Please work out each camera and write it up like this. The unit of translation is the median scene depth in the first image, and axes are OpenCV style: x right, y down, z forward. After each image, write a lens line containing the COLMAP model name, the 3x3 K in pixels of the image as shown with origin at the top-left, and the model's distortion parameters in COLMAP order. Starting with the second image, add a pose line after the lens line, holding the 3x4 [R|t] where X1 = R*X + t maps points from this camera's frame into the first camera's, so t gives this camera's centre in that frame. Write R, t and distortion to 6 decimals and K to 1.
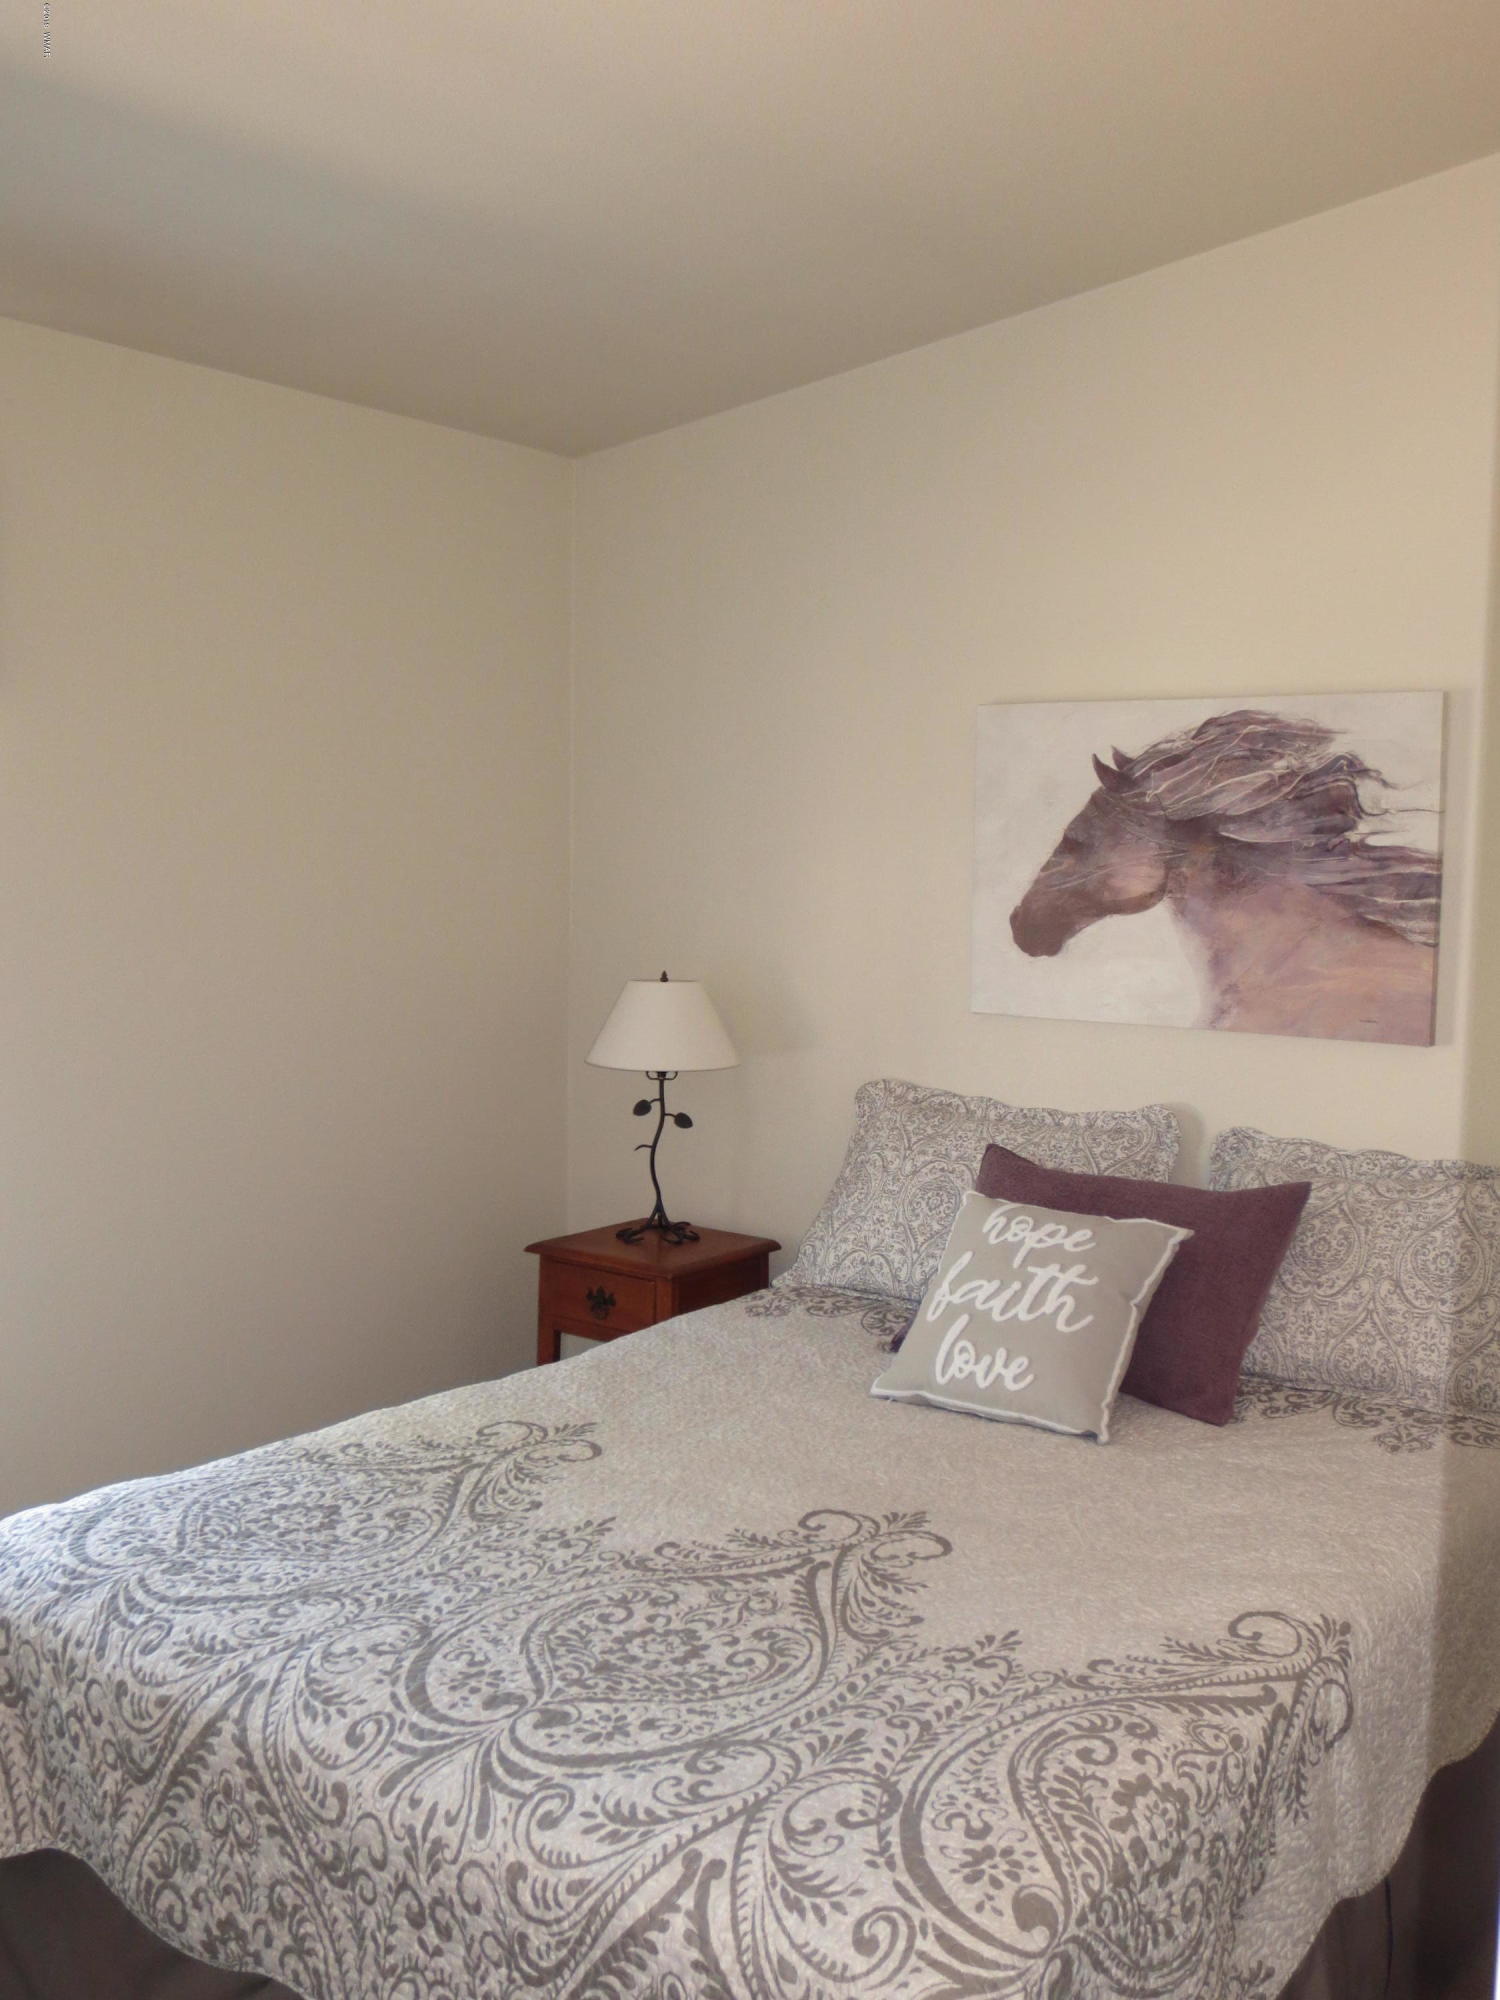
lens RADIAL K [[1891.5, 0, 750.0], [0, 1891.5, 1000.0], [0, 0, 1]] dist [-0.079944, 0.075138]
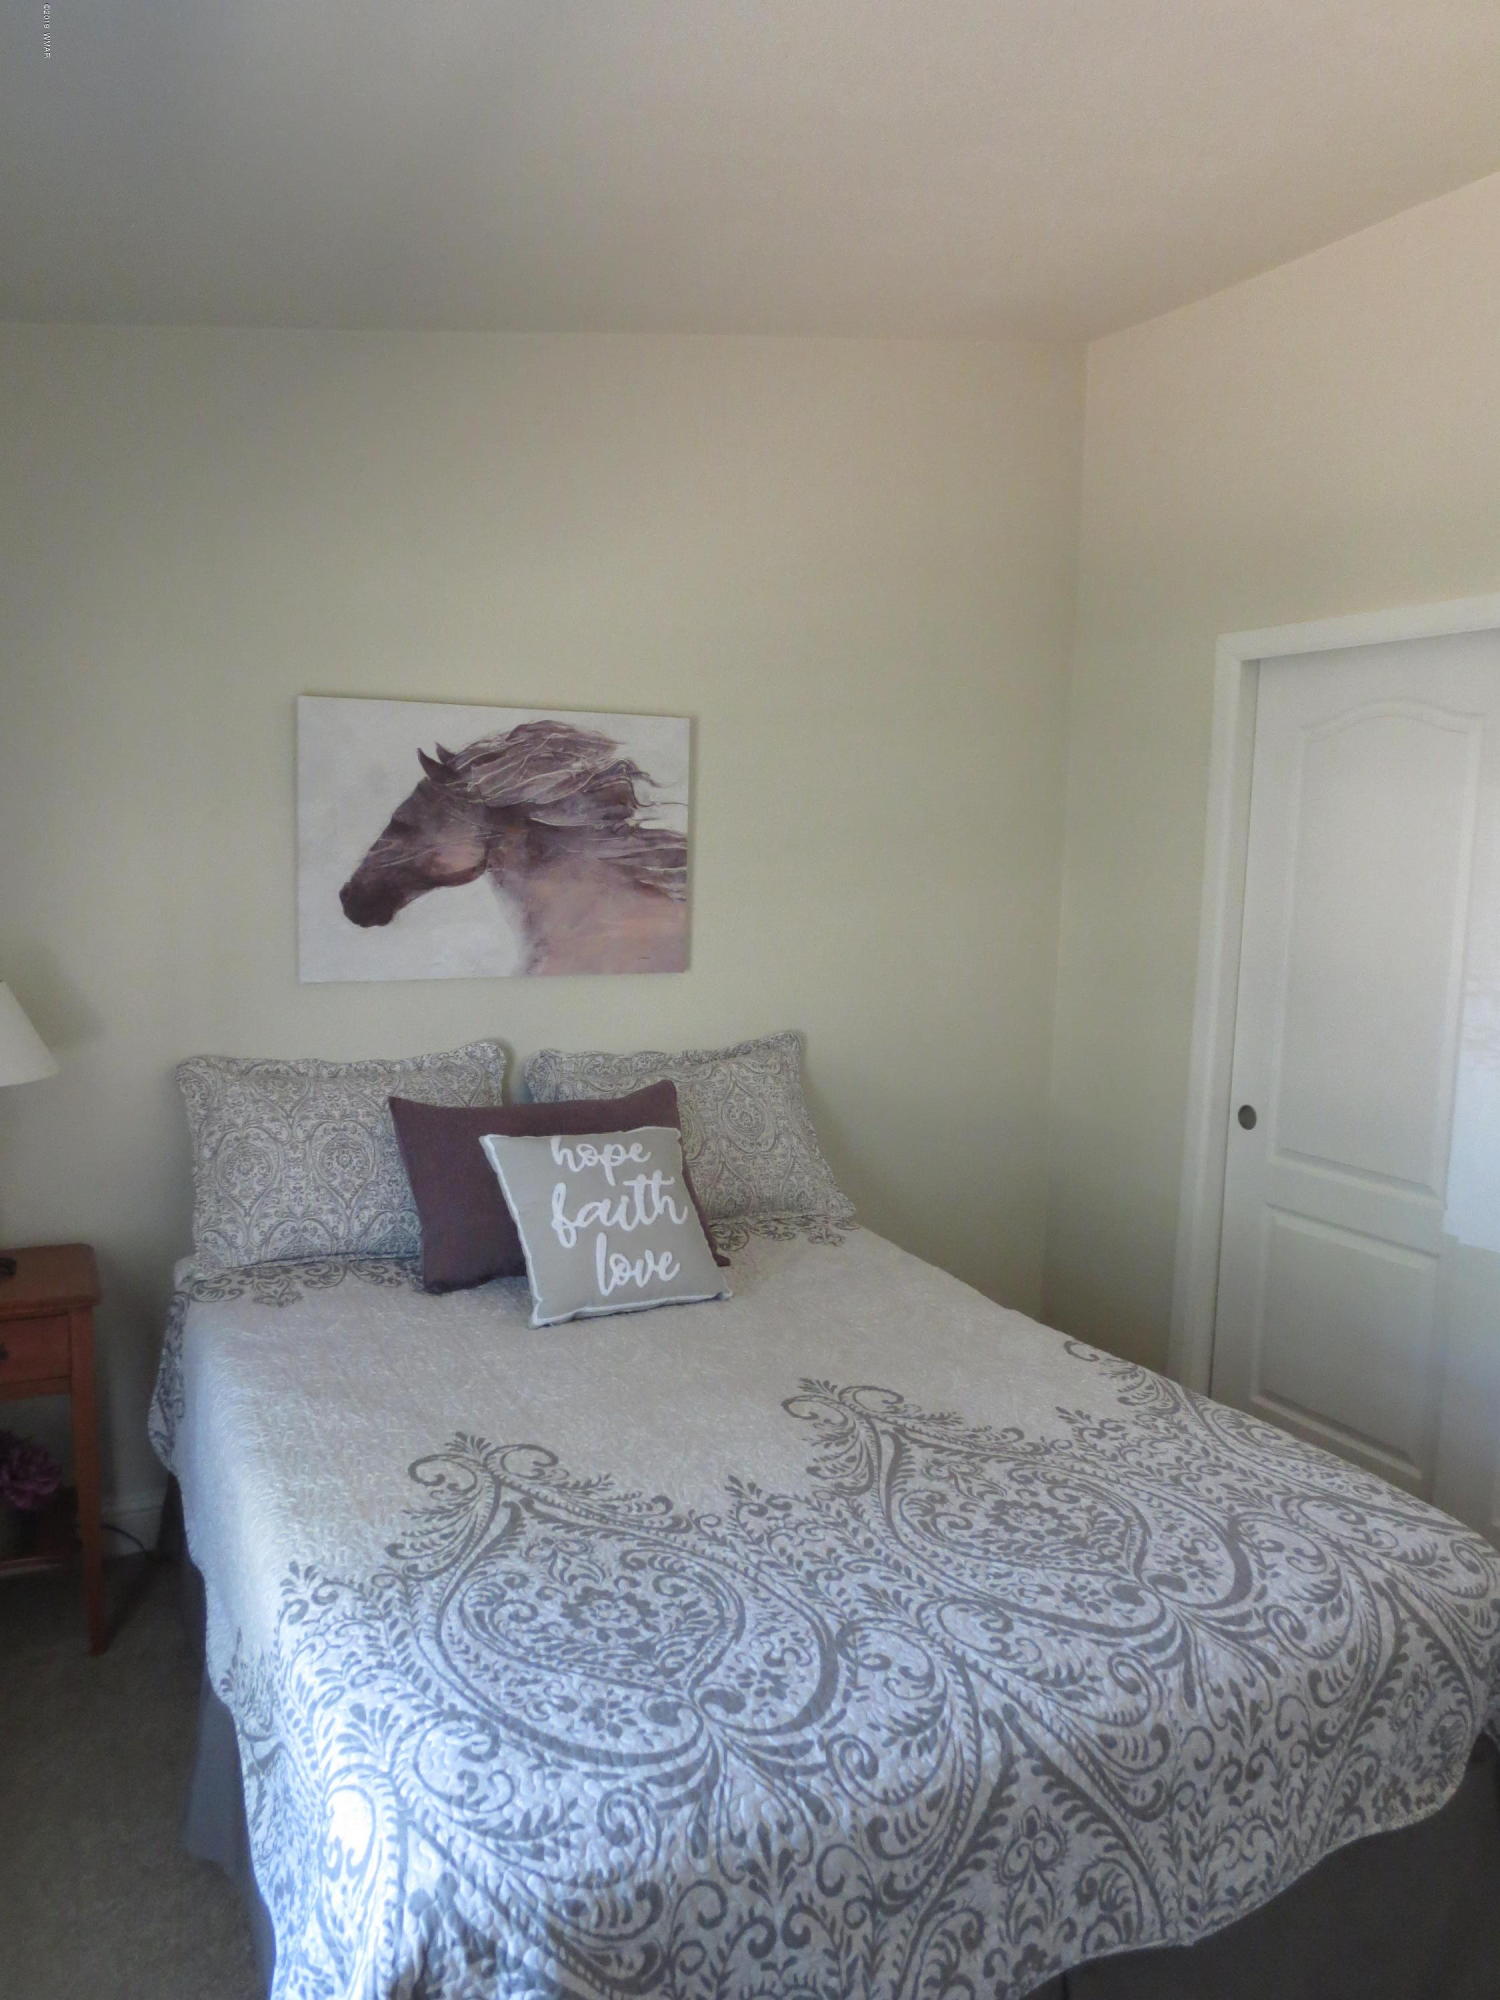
lens RADIAL K [[1438.2, 0, 750.0], [0, 1438.2, 1000.0], [0, 0, 1]] dist [-0.007045, -0.002773]
pose [[0.457847, -0.110286, 0.882164, -0.552087], [0.059022, 0.993857, 0.093617, -0.050931], [-0.887070, 0.009205, 0.461543, 0.443082]]
